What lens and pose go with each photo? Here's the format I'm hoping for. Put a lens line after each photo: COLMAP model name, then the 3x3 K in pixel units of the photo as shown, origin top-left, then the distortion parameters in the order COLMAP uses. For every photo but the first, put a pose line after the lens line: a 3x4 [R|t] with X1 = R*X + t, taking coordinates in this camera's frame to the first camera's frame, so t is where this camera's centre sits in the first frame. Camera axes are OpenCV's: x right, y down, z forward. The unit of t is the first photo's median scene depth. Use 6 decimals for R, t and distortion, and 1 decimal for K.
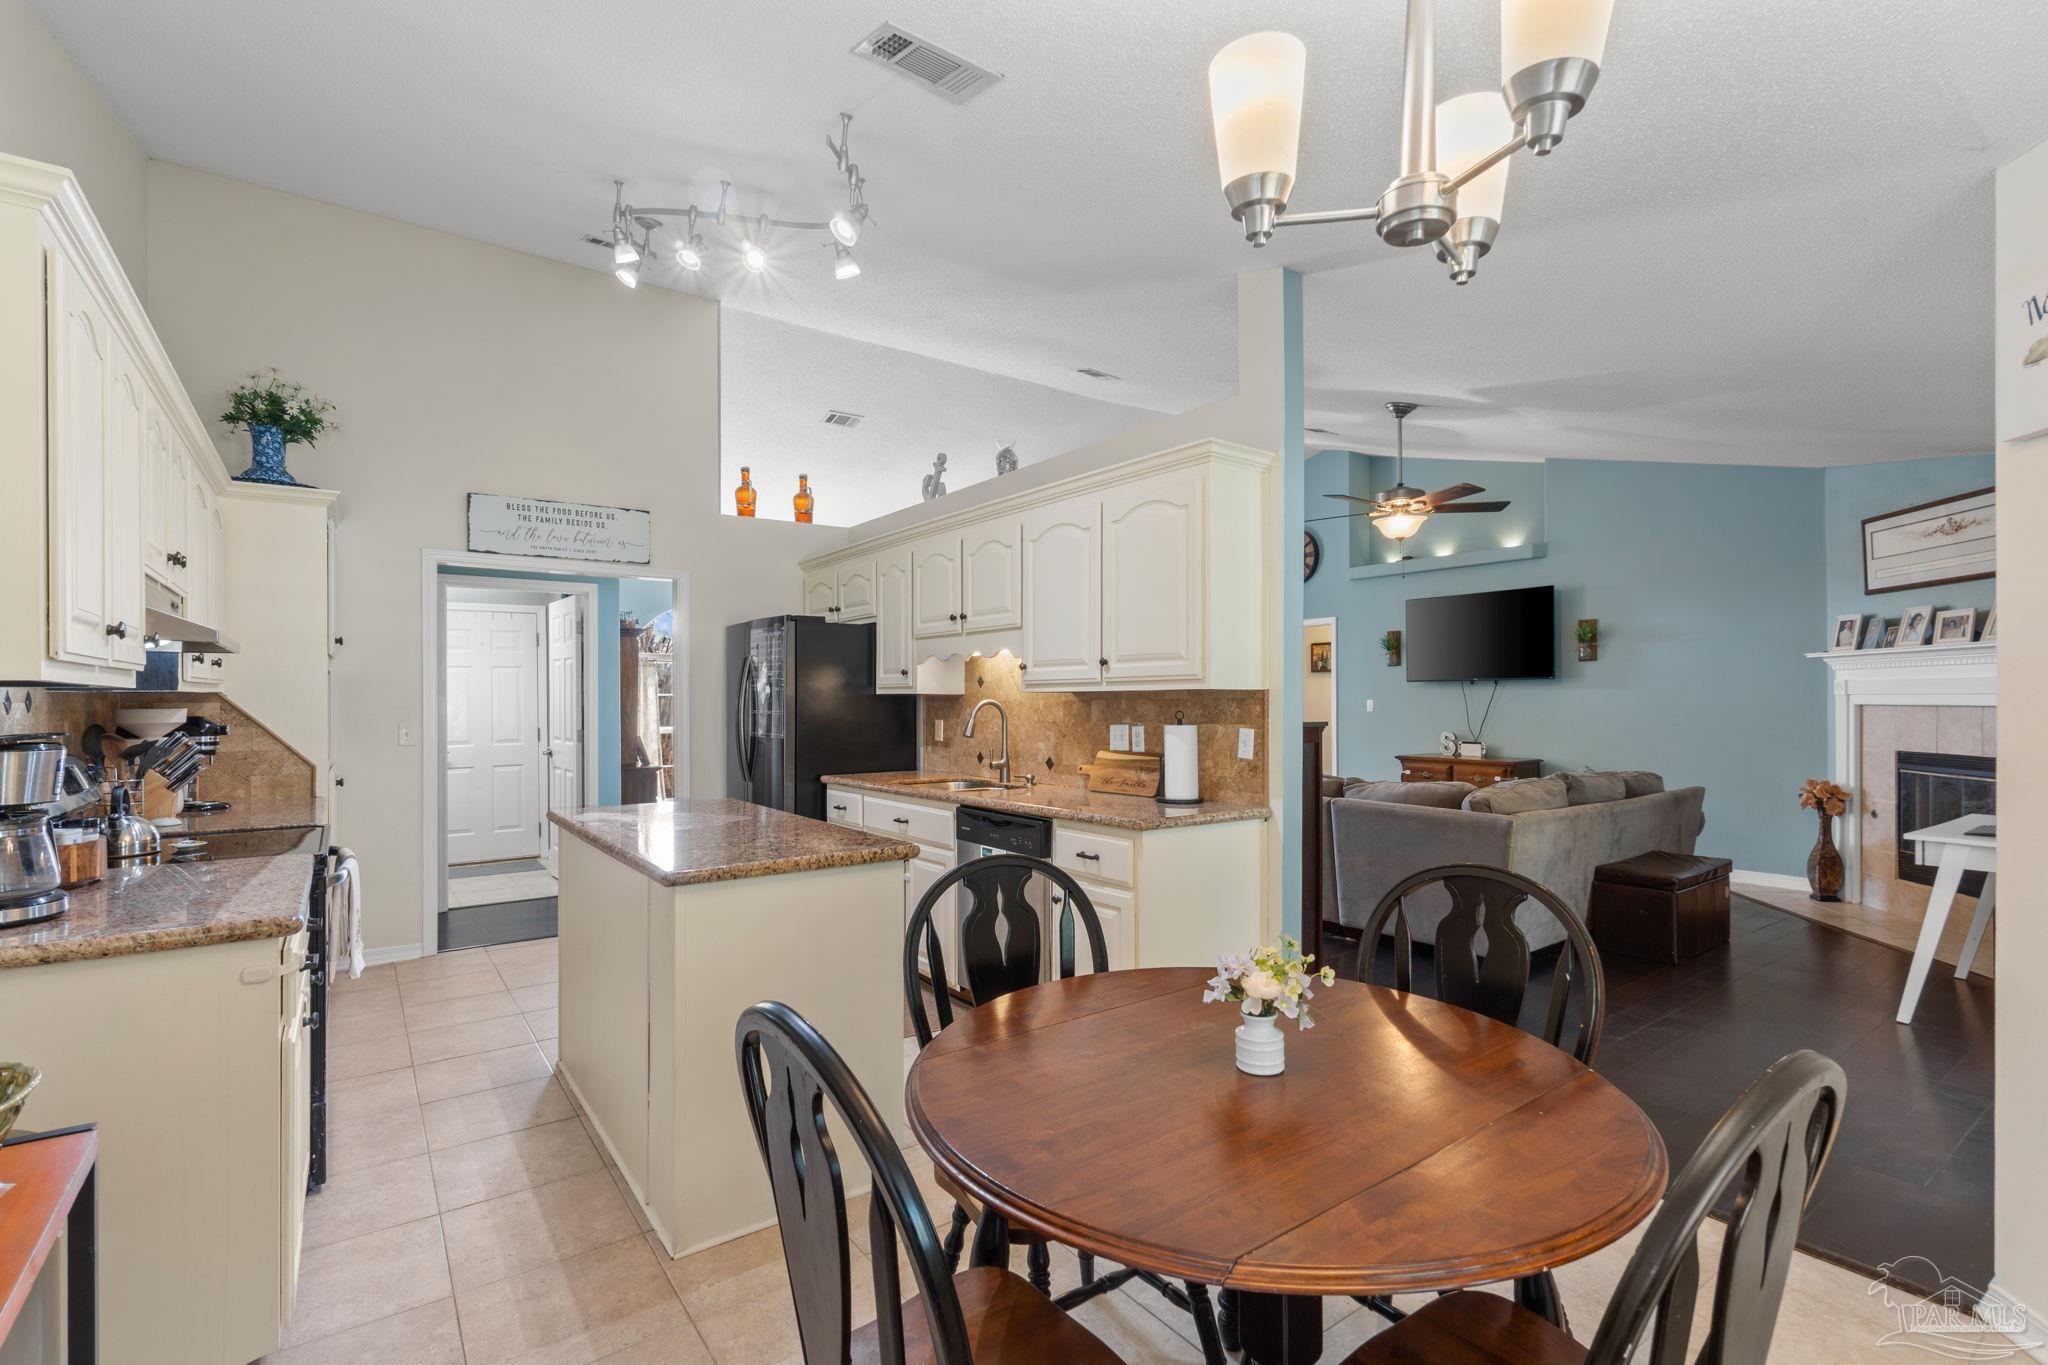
lens RADIAL K [[939.2, 0, 1012.6], [0, 939.2, 692.6], [0, 0, 1]] dist [0.000746, 0.000051]
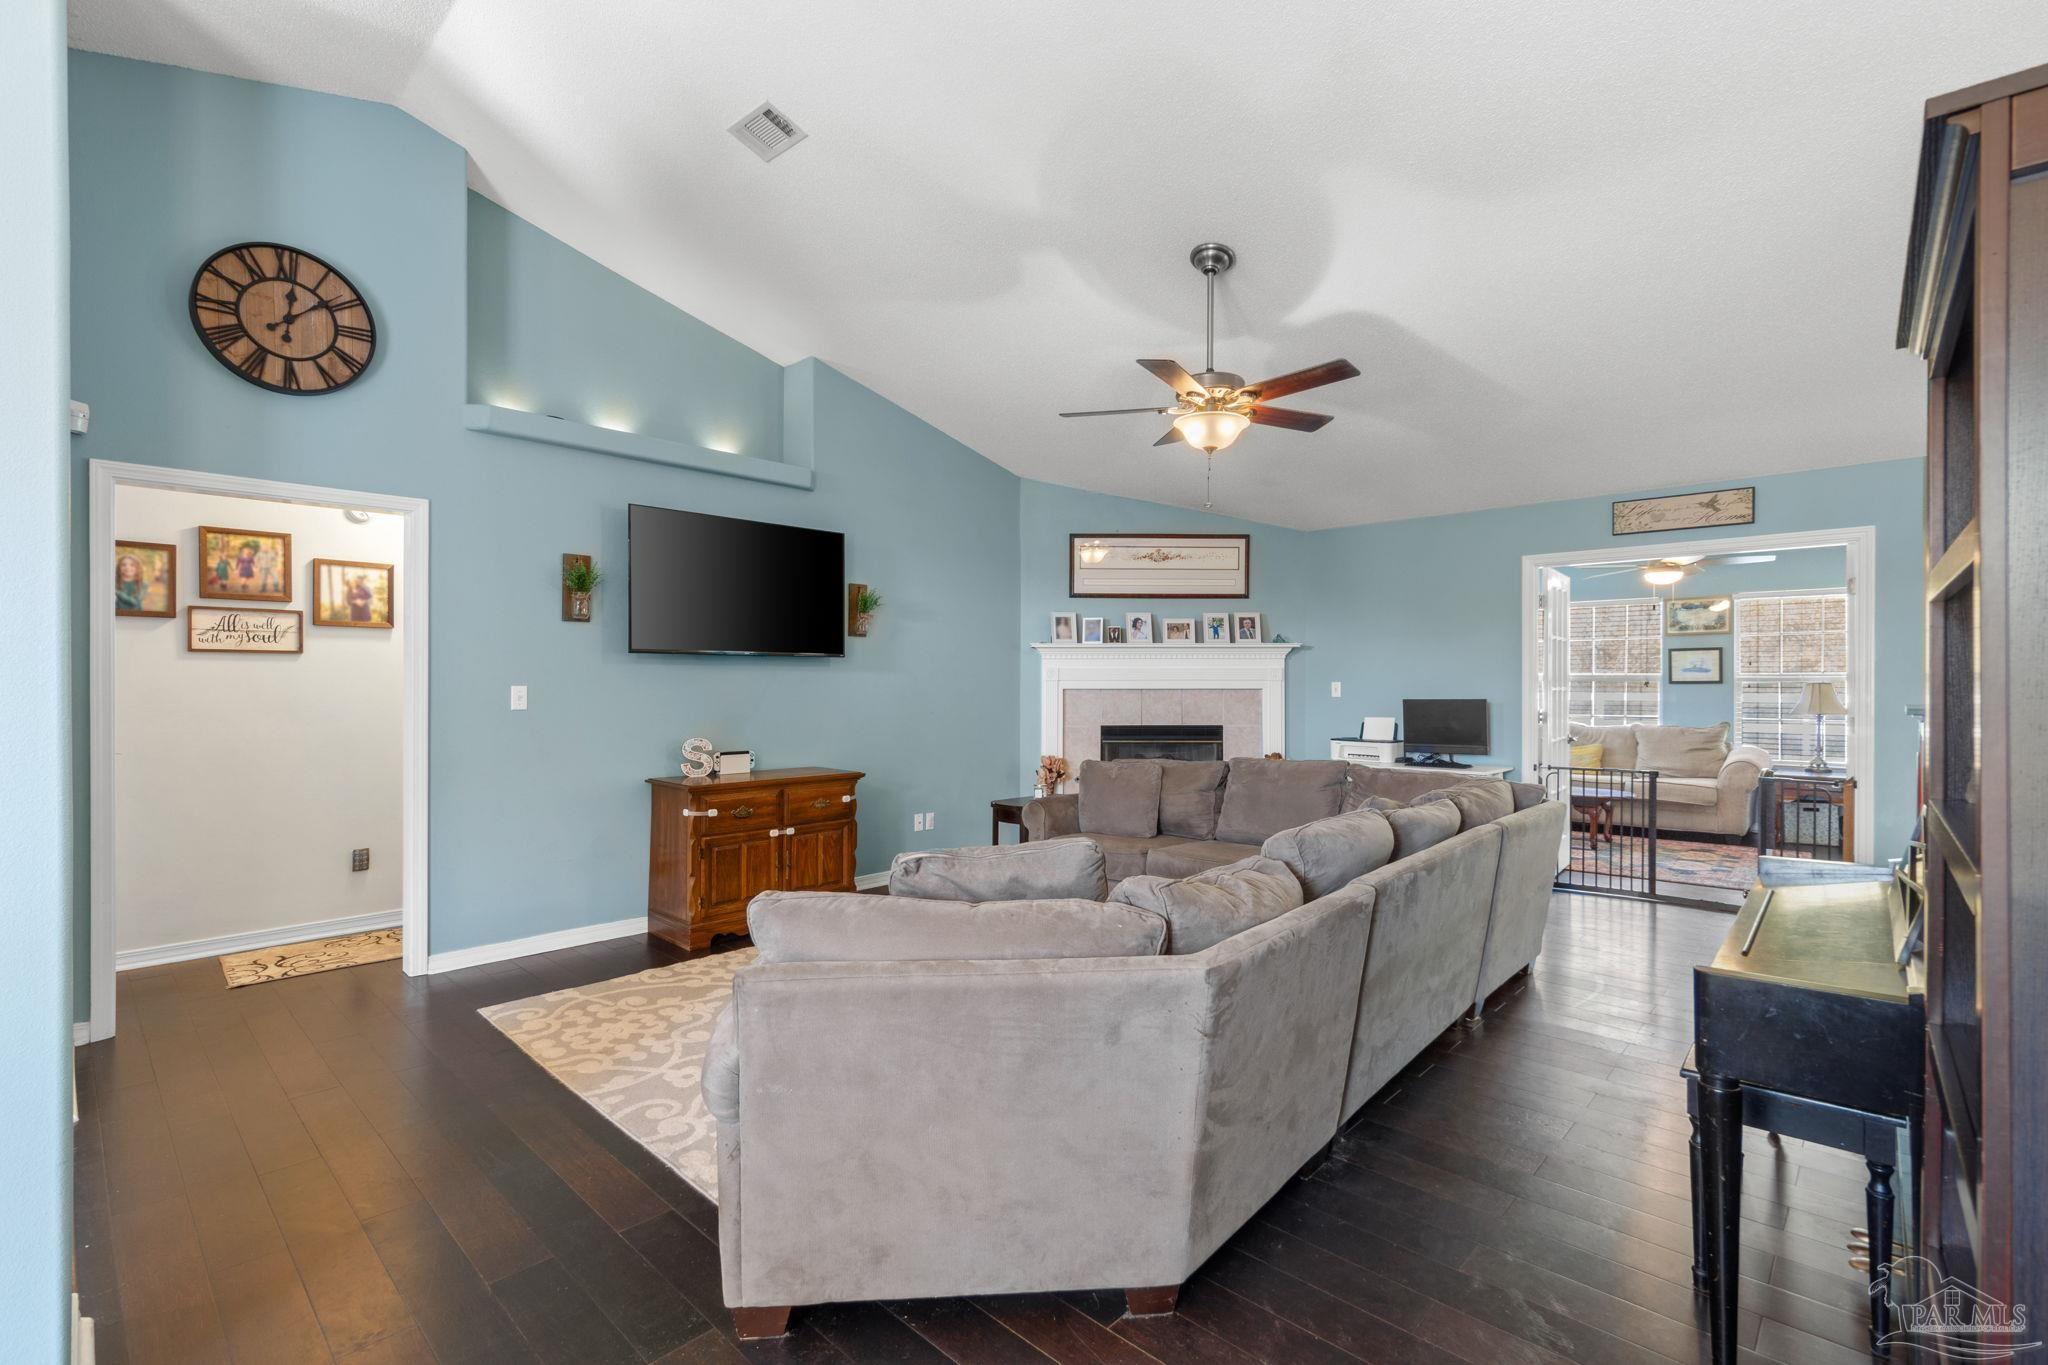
lens RADIAL K [[907.8, 0, 1031.1], [0, 907.8, 686.1], [0, 0, 1]] dist [-0.001084, 0.000139]
pose [[-0.193411, 0.003468, 0.981112, -0.242585], [-0.003059, 0.999987, -0.004138, 0.015755], [-0.981113, -0.003802, -0.193398, 1.451465]]
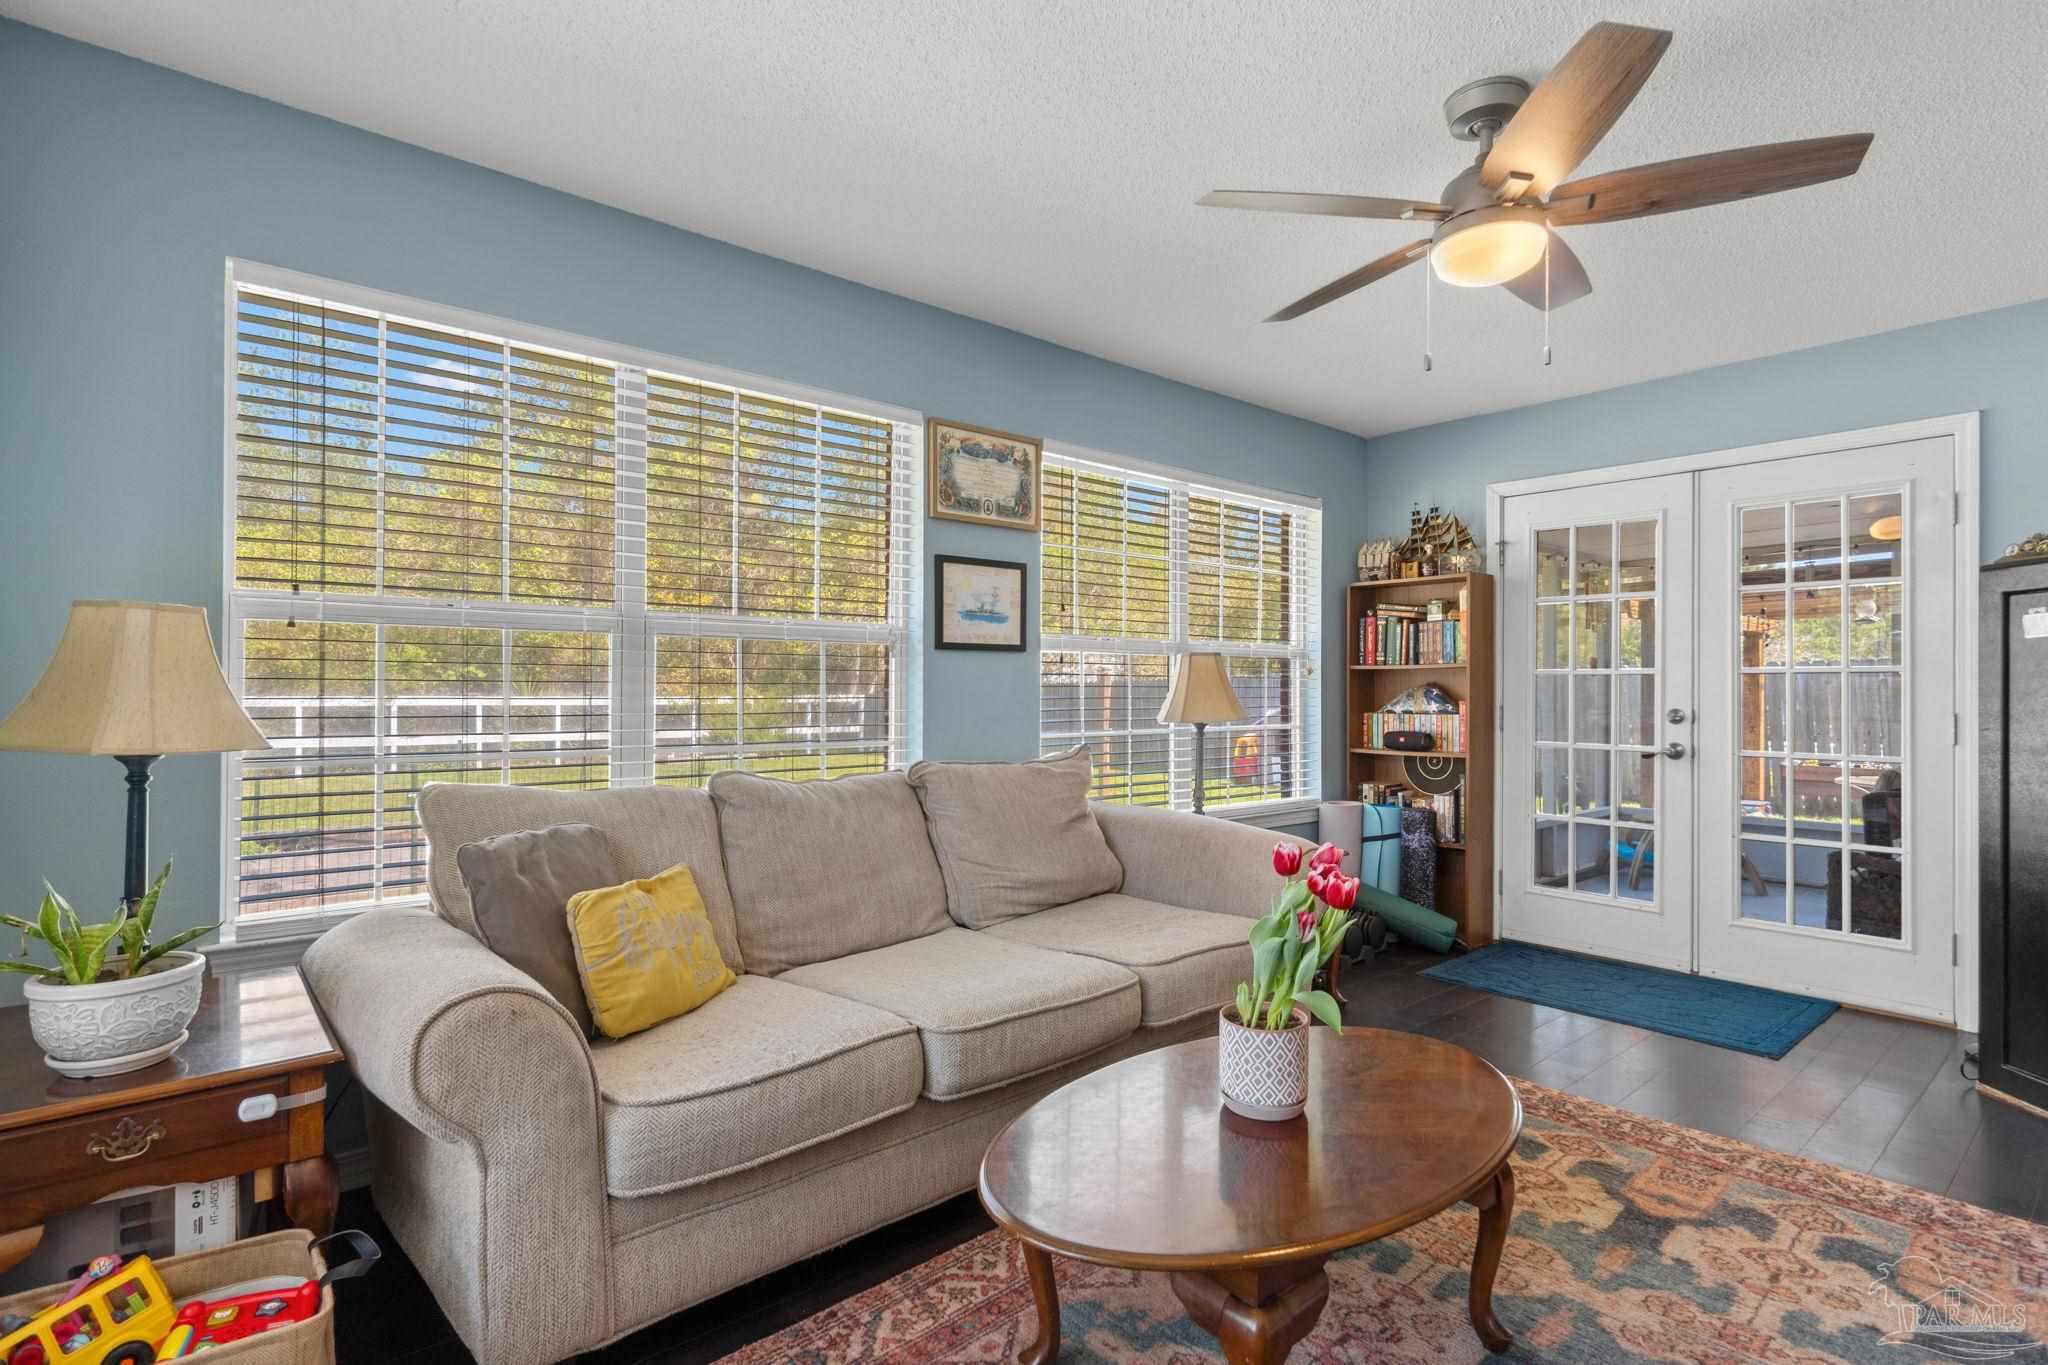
lens RADIAL K [[996.7, 0, 1034.1], [0, 996.7, 685.0], [0, 0, 1]] dist [-0.001322, 0.000770]
pose [[-0.995175, 0.000384, -0.098115, 1.111681], [0.001219, 0.999964, -0.008441, 0.030149], [0.098108, -0.008520, -0.995139, 0.688643]]
